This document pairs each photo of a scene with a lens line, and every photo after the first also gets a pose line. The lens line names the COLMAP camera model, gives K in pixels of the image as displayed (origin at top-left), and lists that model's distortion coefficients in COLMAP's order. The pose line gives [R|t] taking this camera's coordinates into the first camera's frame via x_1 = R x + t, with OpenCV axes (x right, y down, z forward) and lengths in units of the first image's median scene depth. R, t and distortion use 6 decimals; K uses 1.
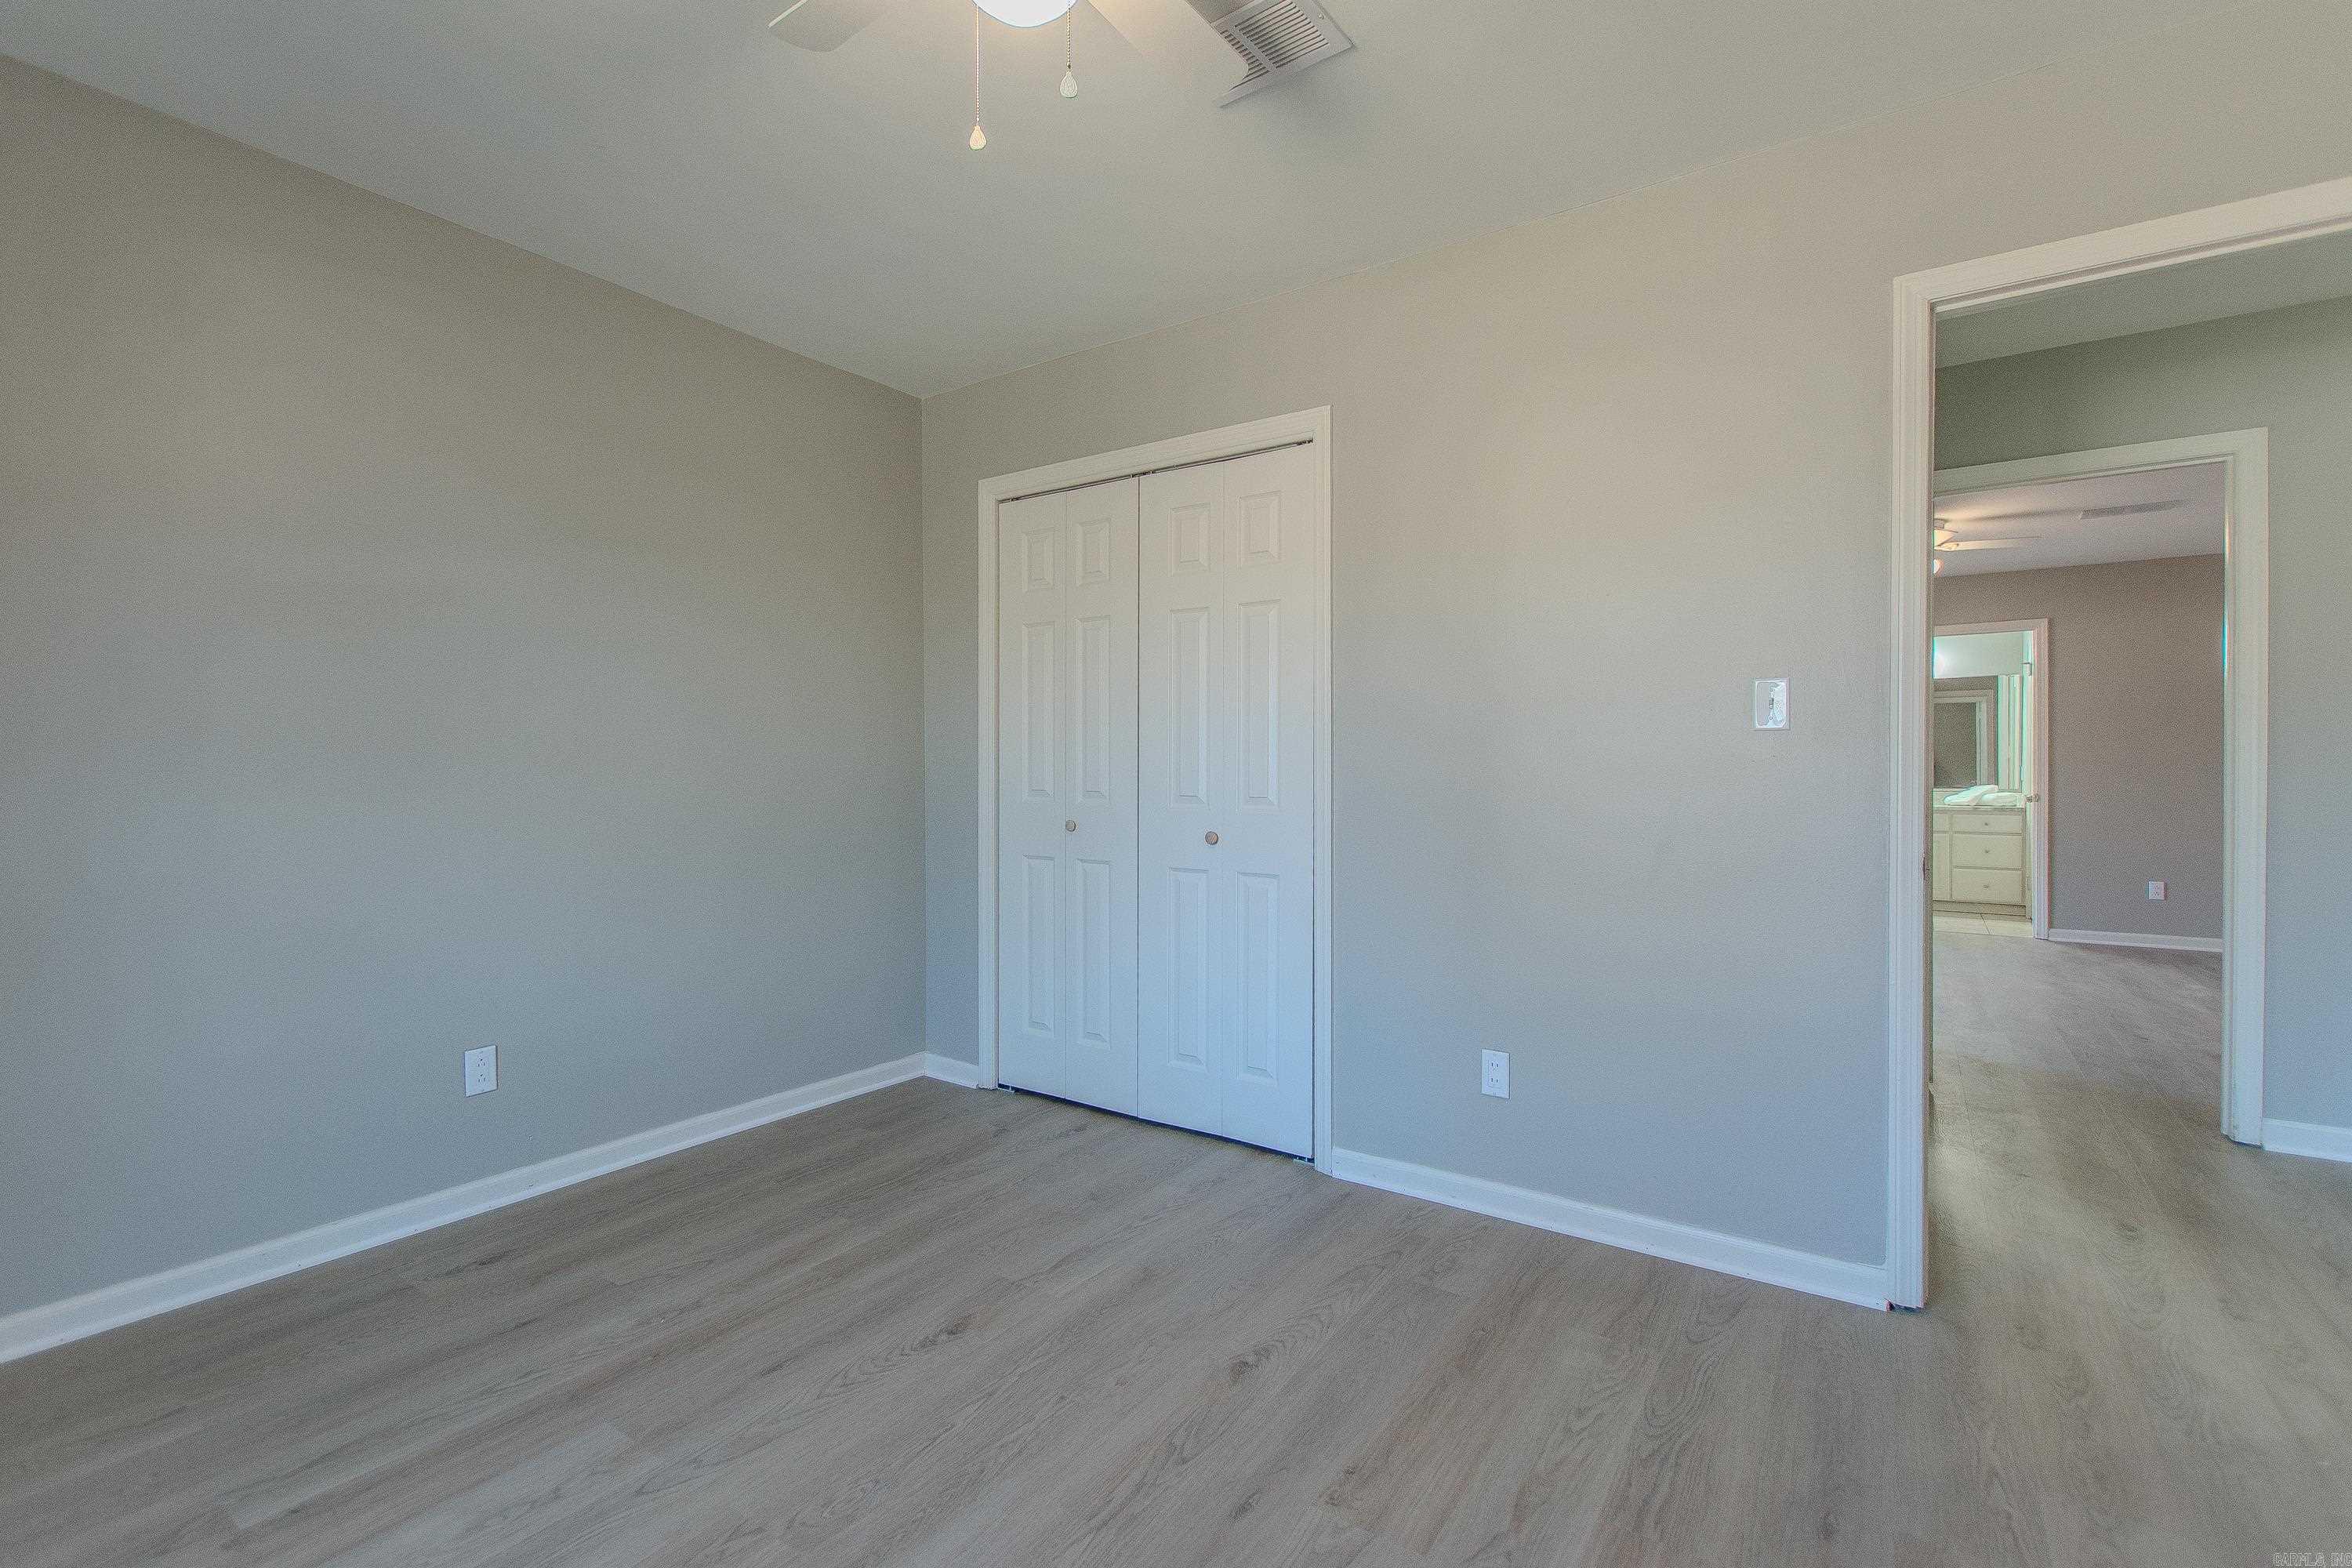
lens RADIAL K [[1040.0, 0, 1189.3], [0, 1040.0, 775.3], [0, 0, 1]] dist [-0.000383, -0.000561]
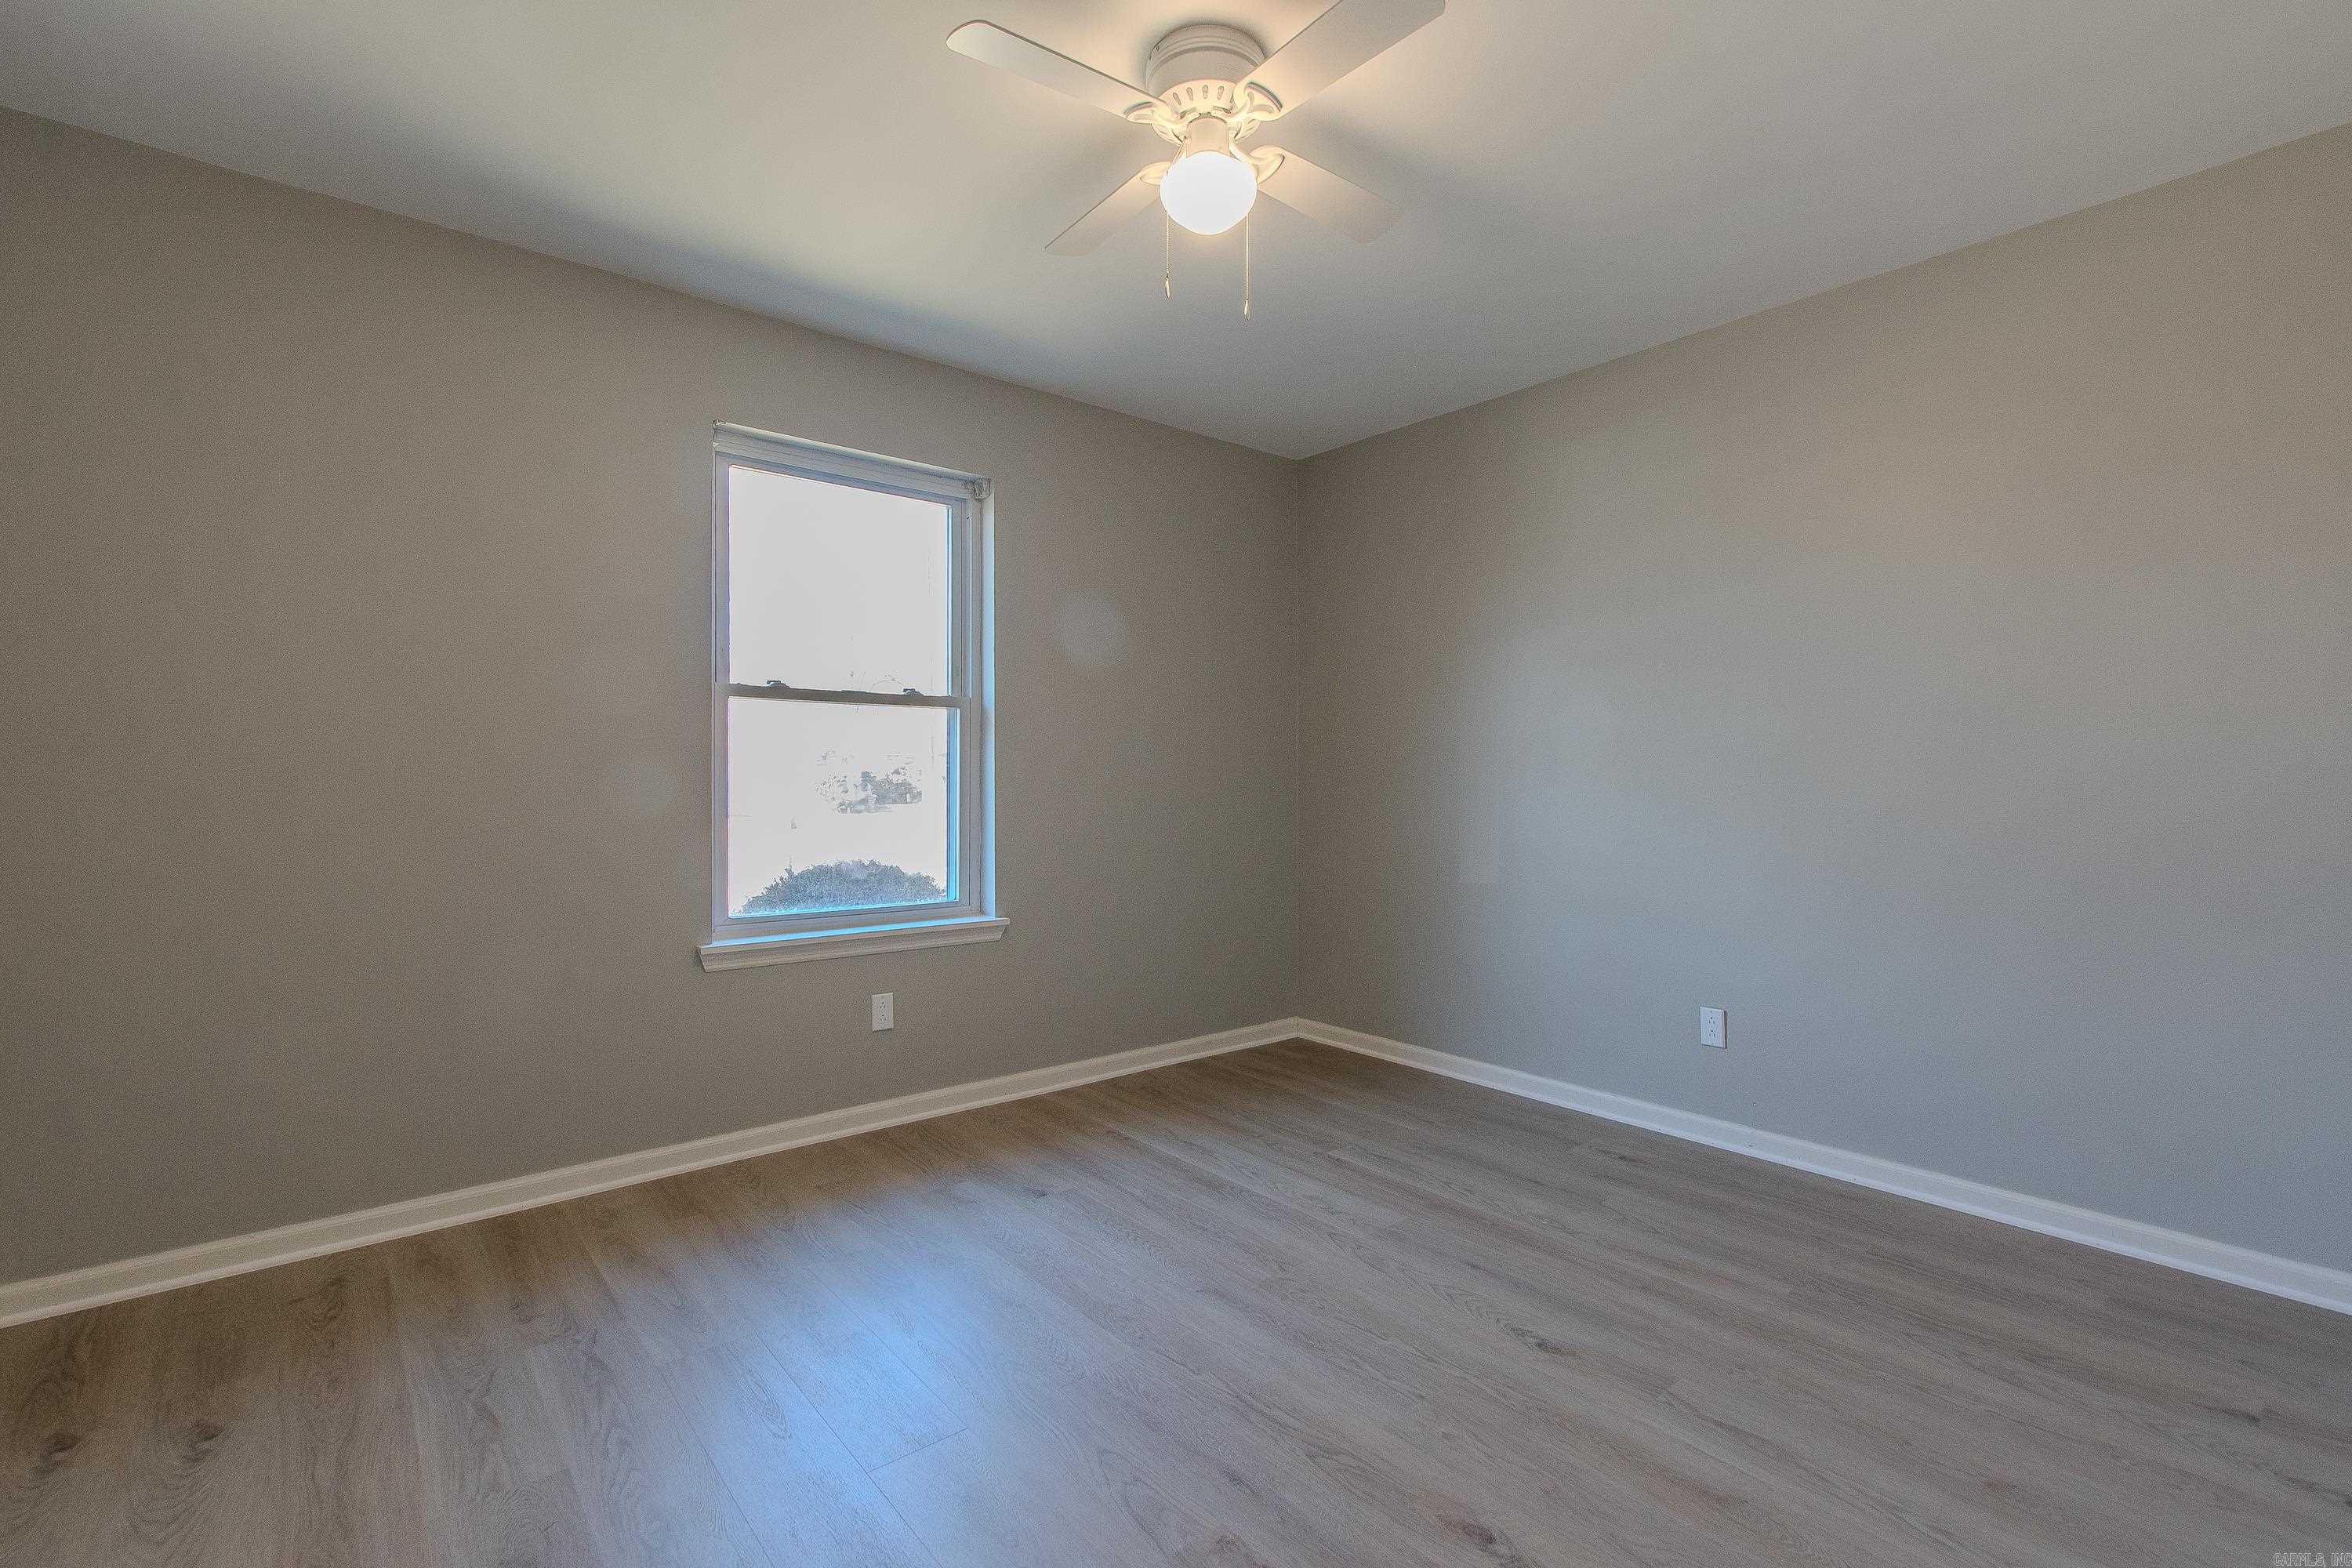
lens RADIAL K [[1040.0, 0, 1181.9], [0, 1040.0, 778.3], [0, 0, 1]] dist [-0.000383, -0.000561]
pose [[-0.274388, 0.003439, -0.961613, 0.744195], [-0.002165, 0.999989, 0.004194, -0.012457], [0.961617, 0.003232, -0.274377, 0.844385]]
